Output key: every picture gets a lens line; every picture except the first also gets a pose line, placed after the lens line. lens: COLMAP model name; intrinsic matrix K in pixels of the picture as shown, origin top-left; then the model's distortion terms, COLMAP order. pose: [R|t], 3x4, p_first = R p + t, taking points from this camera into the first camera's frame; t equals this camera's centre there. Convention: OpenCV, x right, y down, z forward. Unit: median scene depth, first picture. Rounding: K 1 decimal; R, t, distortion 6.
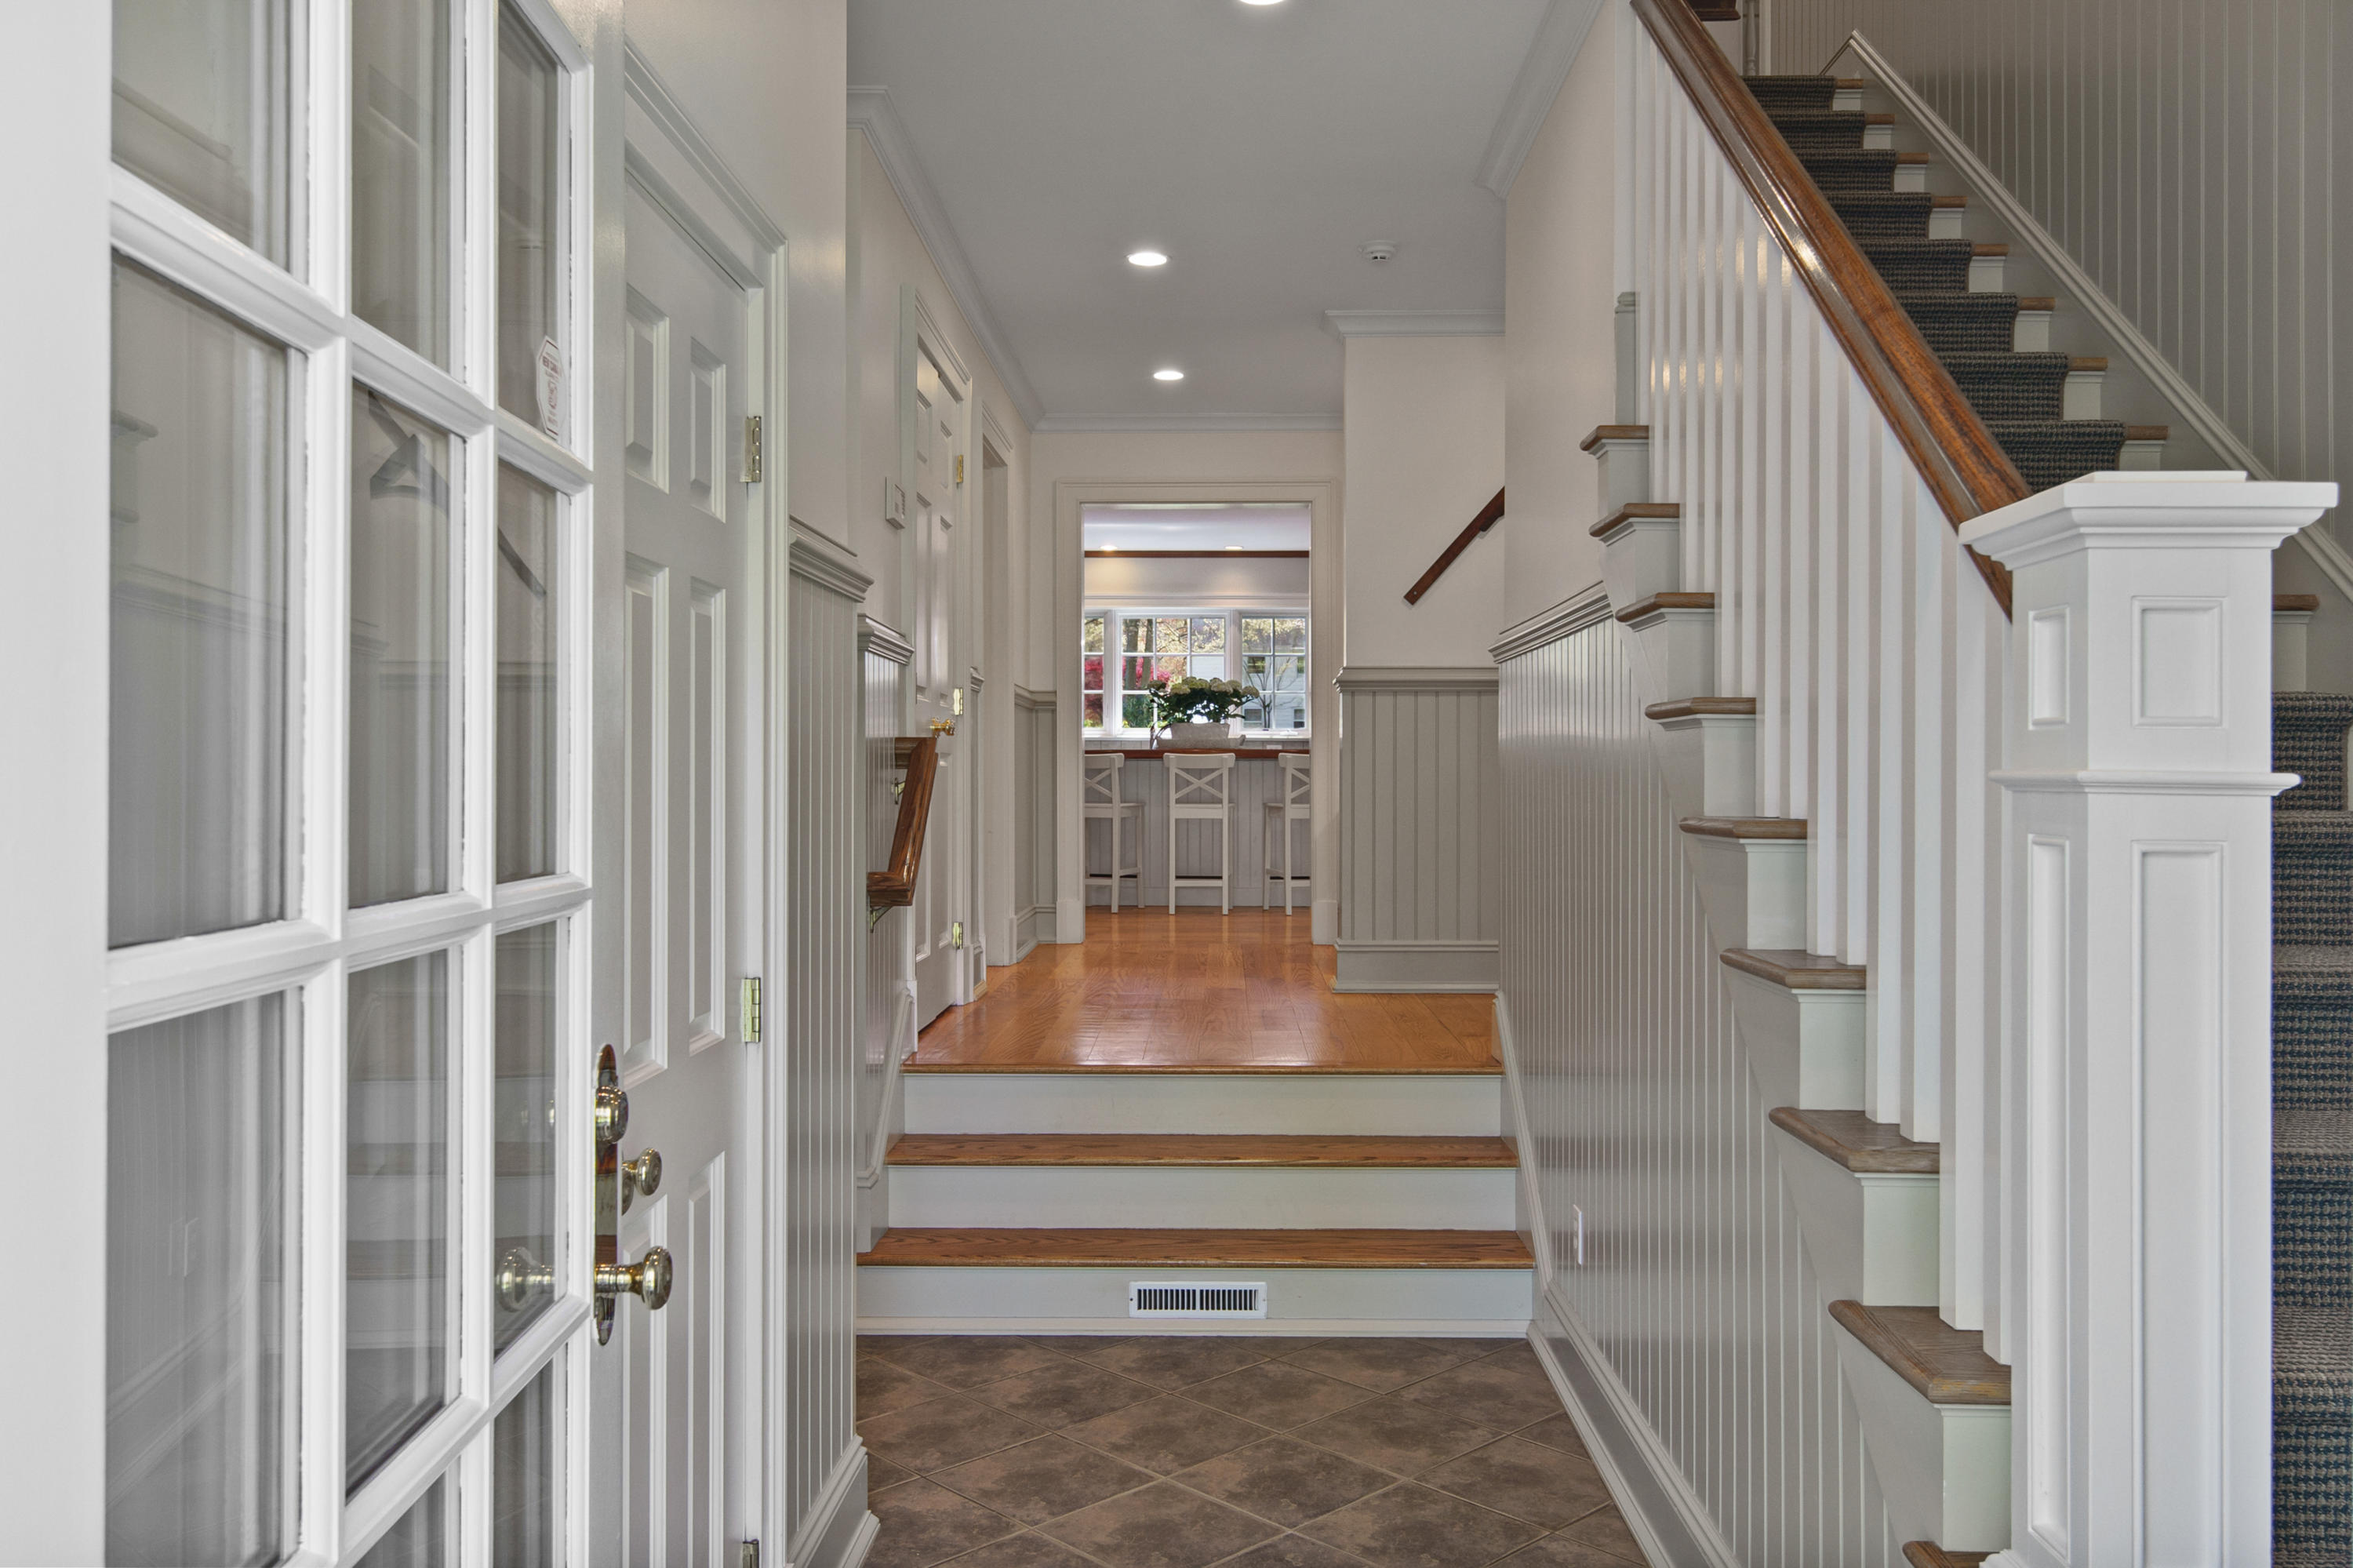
lens RADIAL K [[1811.2, 0, 1175.6], [0, 1811.2, 780.3], [0, 0, 1]] dist [0.010293, 0.002398]
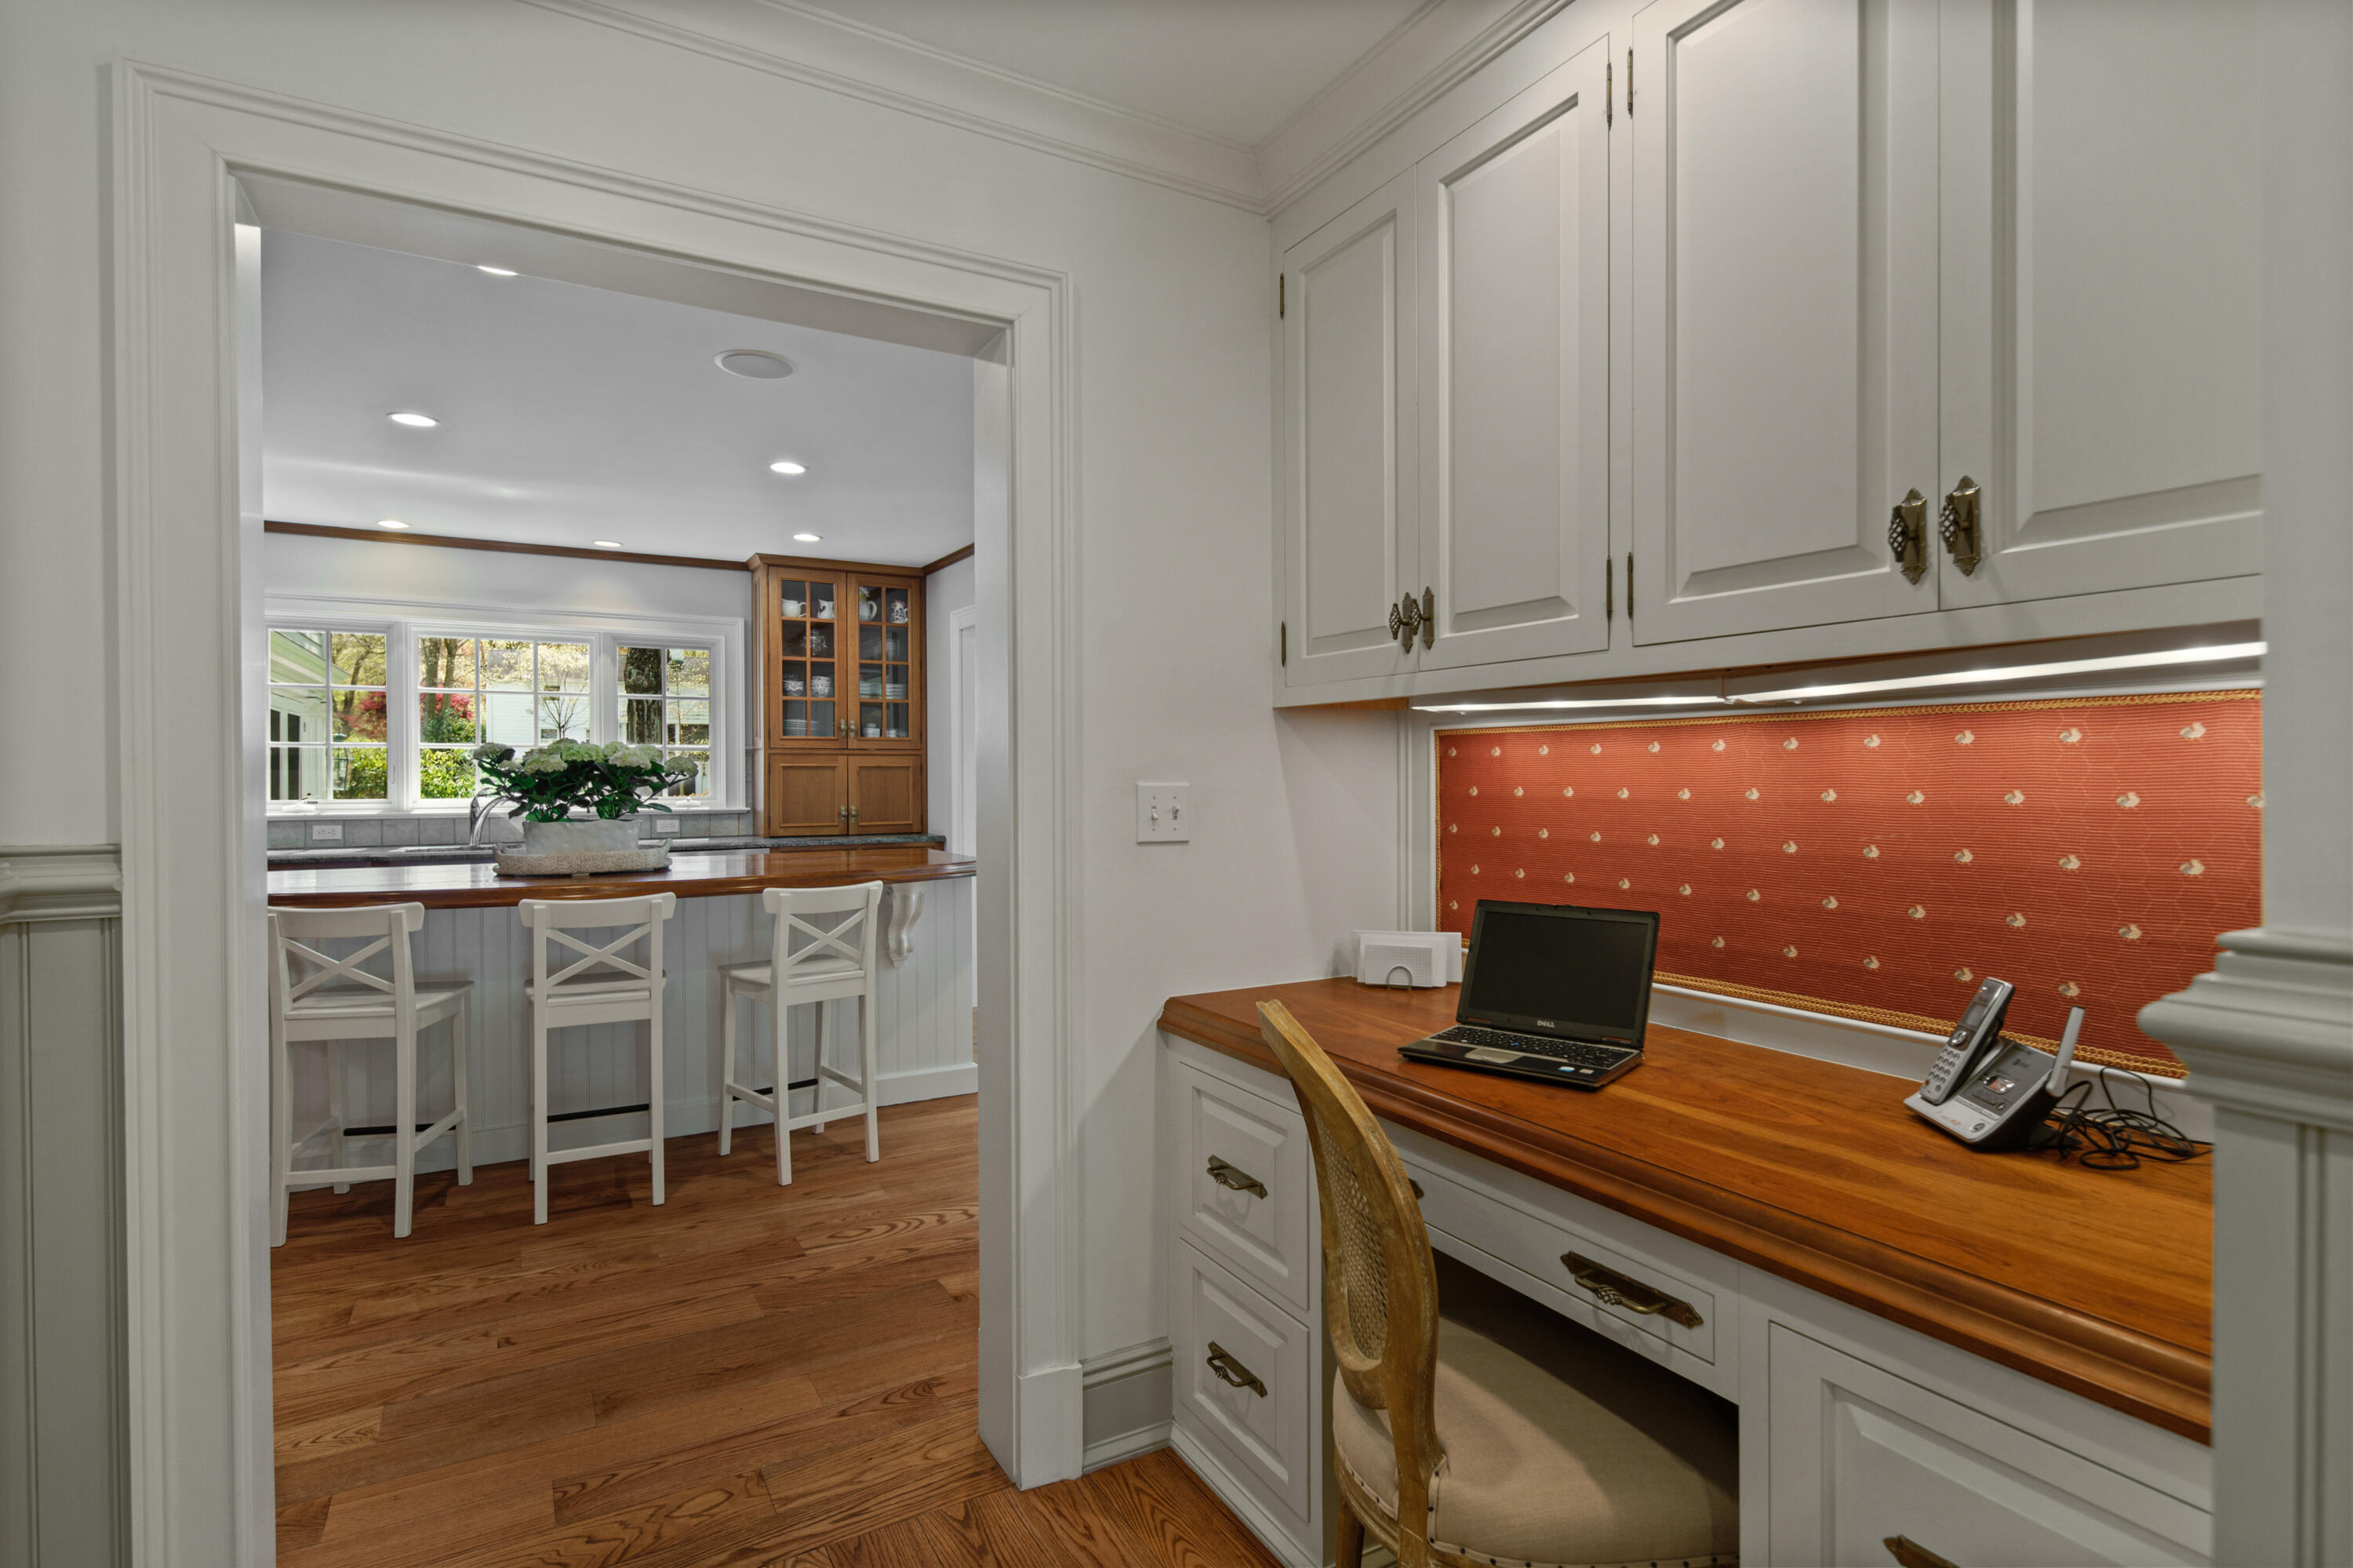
lens RADIAL K [[1184.3, 0, 1178.9], [0, 1184.3, 794.1], [0, 0, 1]] dist [0.003631, 0.000575]
pose [[0.858373, -0.012234, 0.512881, -0.016824], [0.004647, 0.999860, 0.016073, -0.044904], [-0.513006, -0.011414, 0.858309, 0.582750]]
